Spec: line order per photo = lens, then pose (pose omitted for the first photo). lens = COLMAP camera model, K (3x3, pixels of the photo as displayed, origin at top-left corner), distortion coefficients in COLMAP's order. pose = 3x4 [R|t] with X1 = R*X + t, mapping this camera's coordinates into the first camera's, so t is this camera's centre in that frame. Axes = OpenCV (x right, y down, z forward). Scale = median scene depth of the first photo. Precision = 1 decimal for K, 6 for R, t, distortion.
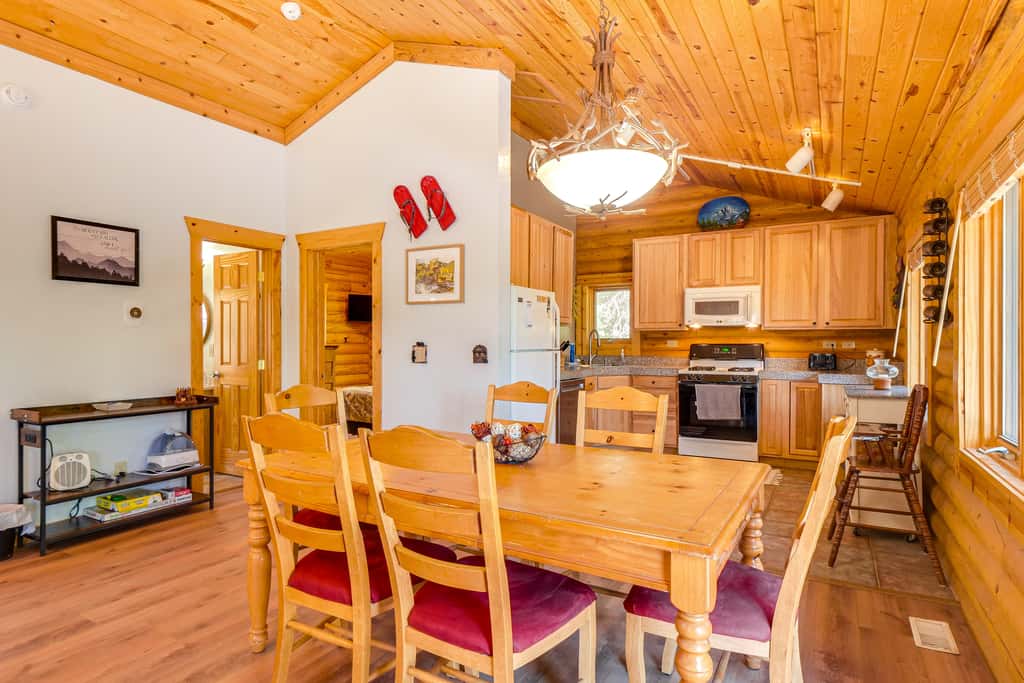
lens RADIAL K [[558.8, 0, 503.9], [0, 558.8, 348.6], [0, 0, 1]] dist [0.018274, -0.005348]
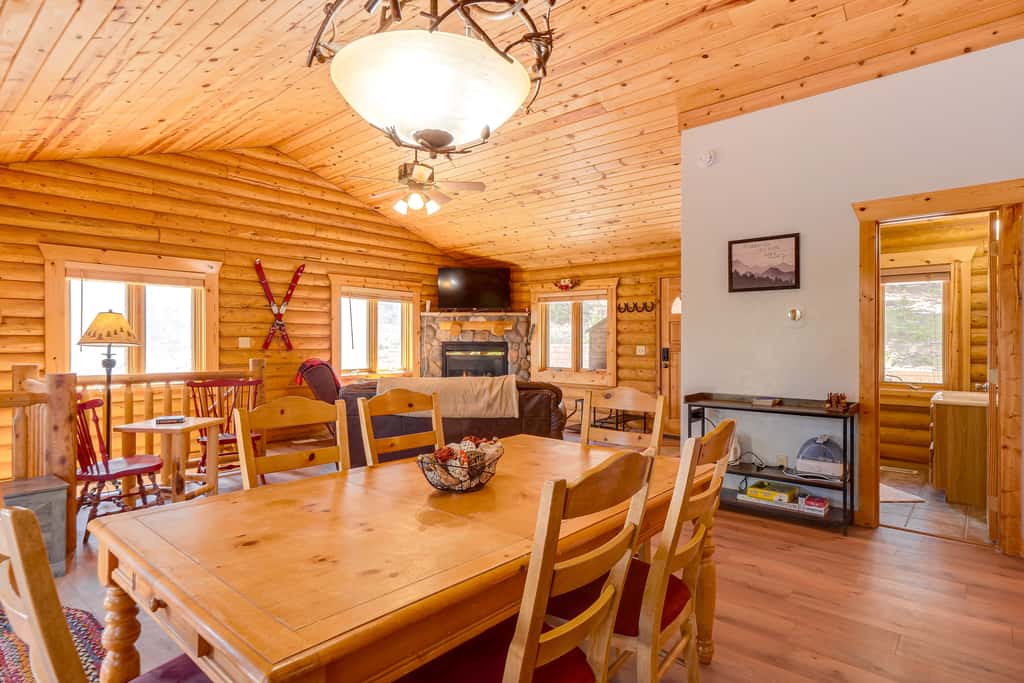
lens RADIAL K [[558.8, 0, 511.4], [0, 558.8, 341.5], [0, 0, 1]] dist [0.018274, -0.005348]
pose [[-0.185967, -0.002946, -0.982552, 0.941720], [-0.013847, 0.999904, -0.000377, -0.014495], [0.982458, 0.013535, -0.185990, 1.429120]]
